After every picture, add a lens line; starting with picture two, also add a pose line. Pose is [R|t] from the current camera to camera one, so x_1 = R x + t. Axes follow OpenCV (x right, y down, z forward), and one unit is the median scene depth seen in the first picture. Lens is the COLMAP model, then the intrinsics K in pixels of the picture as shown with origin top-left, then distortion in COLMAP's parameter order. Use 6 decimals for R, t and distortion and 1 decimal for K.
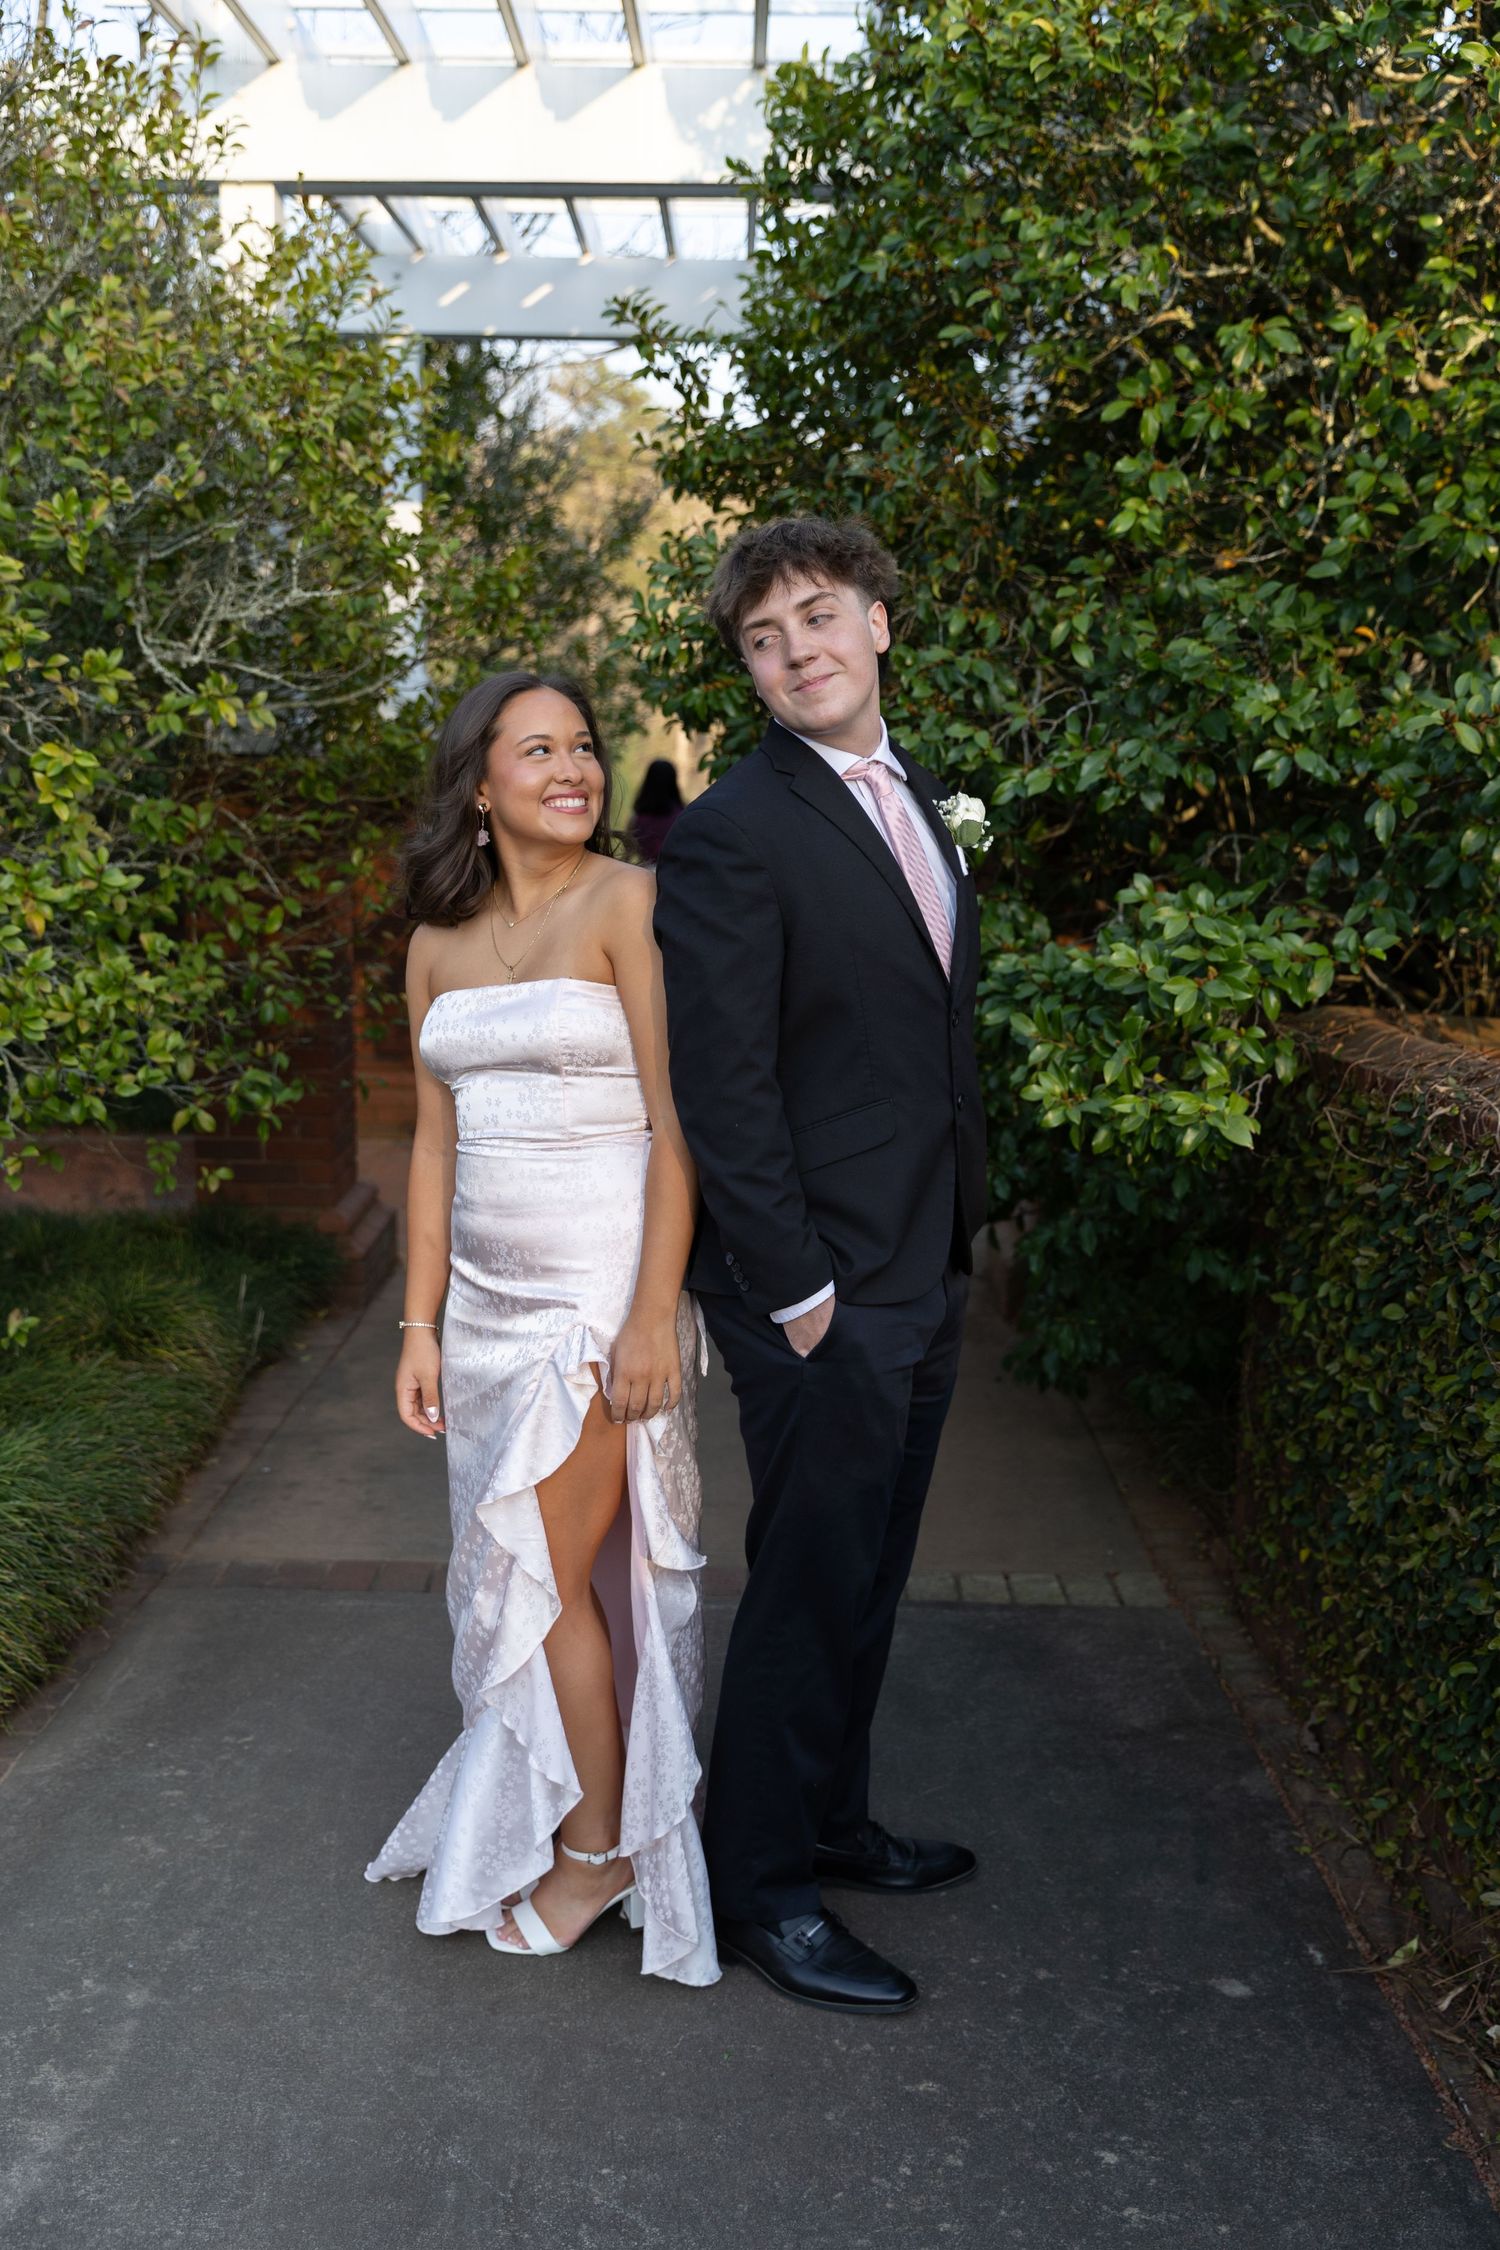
lens RADIAL K [[2095.3, 0, 750.0], [0, 2095.3, 1125.0], [0, 0, 1]] dist [0.014265, 0.009138]
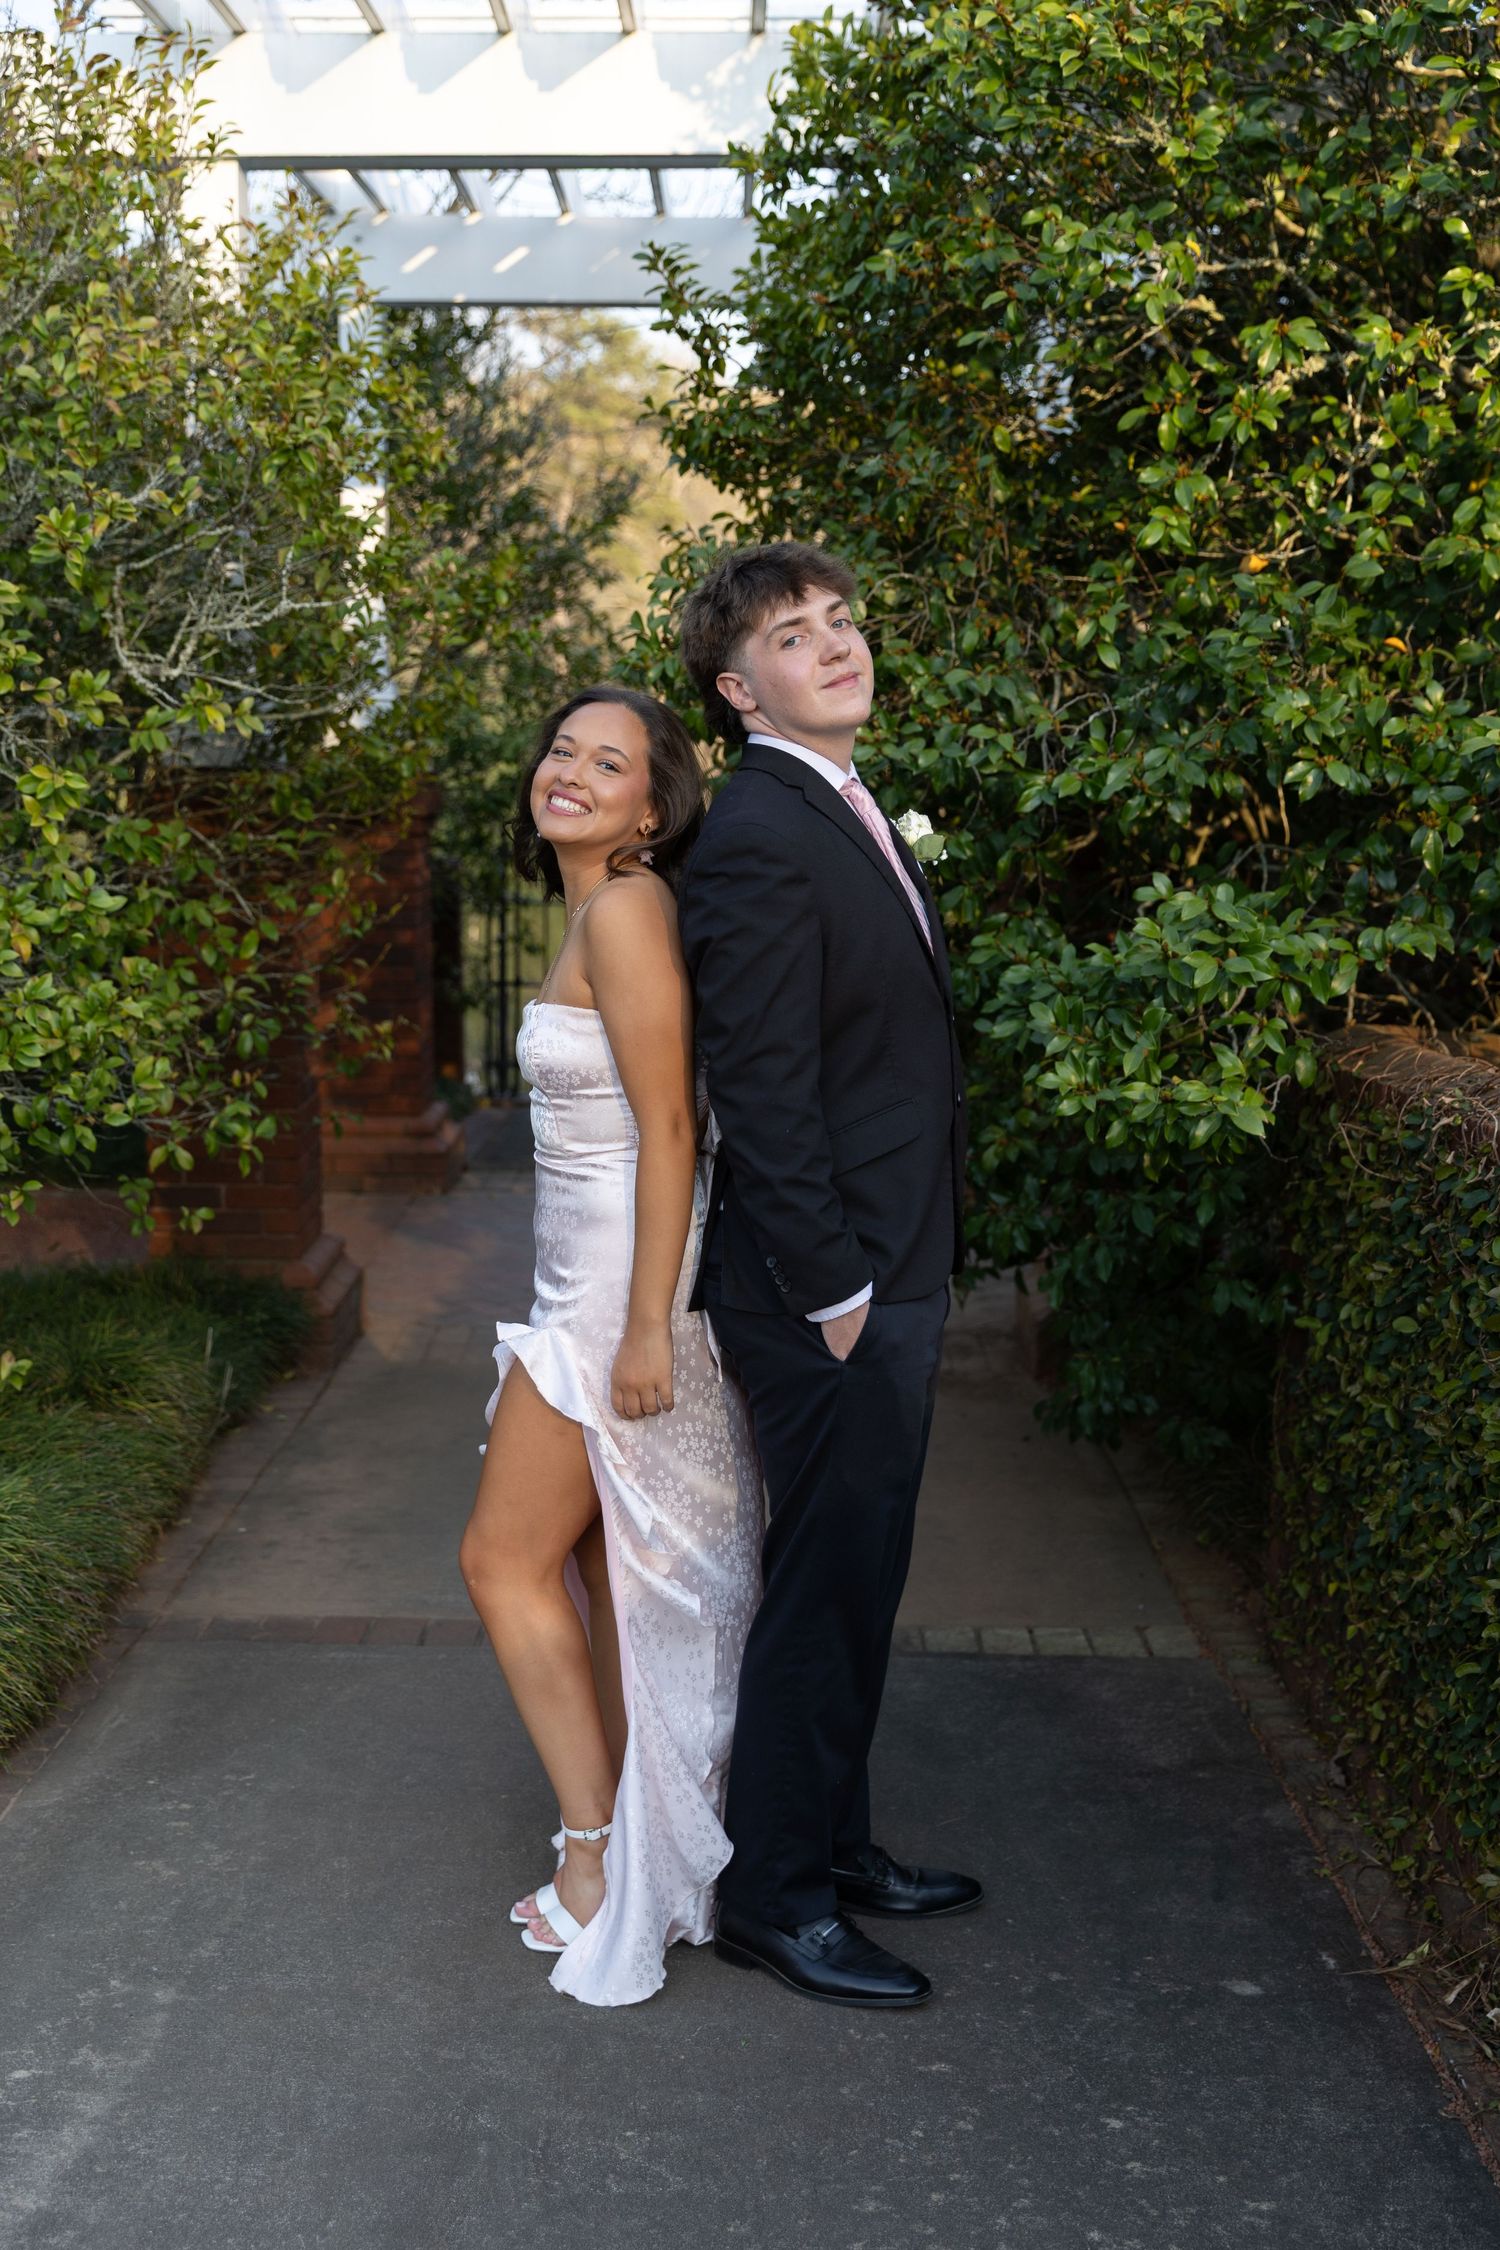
lens RADIAL K [[2522.1, 0, 750.0], [0, 2522.1, 1125.0], [0, 0, 1]] dist [0.013360, 0.009319]
pose [[0.999978, -0.006535, 0.000606, -0.004099], [0.006549, 0.999577, -0.028321, 0.021111], [-0.000421, 0.028324, 0.999599, -0.164563]]
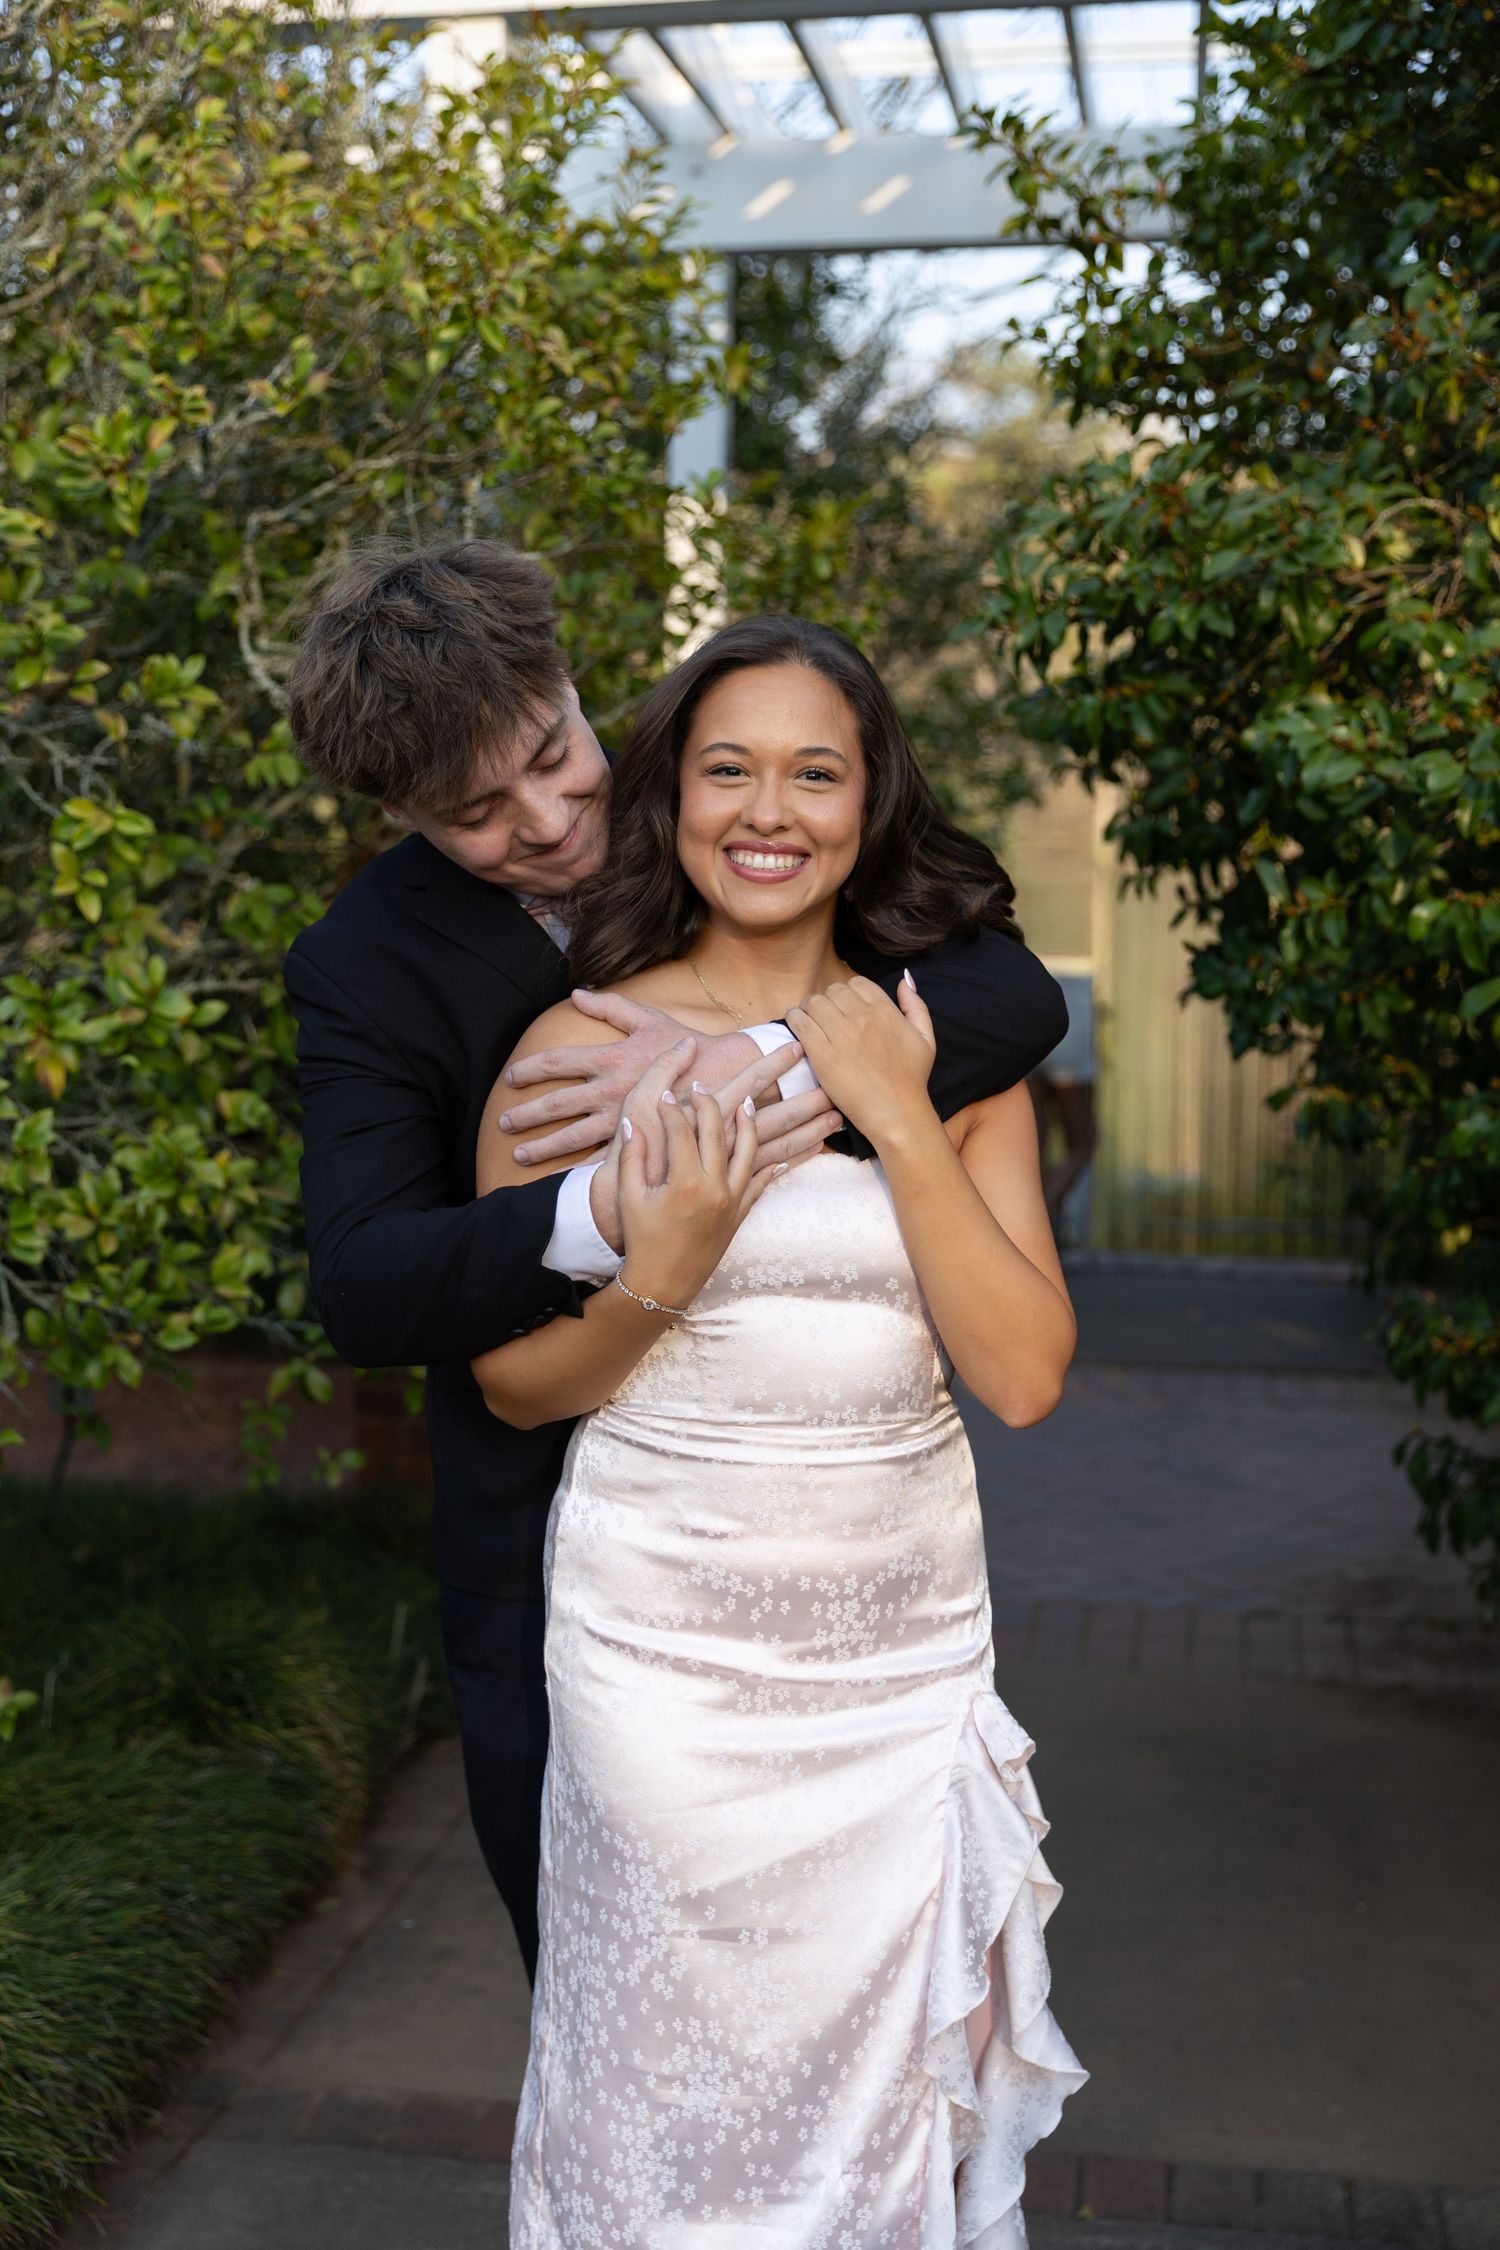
lens RADIAL K [[2809.1, 0, 750.0], [0, 2809.1, 1125.0], [0, 0, 1]] dist [-0.013501, 0.254454]
pose [[0.987935, 0.012167, -0.154388, 0.003495], [-0.024081, 0.996852, -0.075534, -0.020892], [0.152983, 0.078341, 0.985119, 0.185274]]
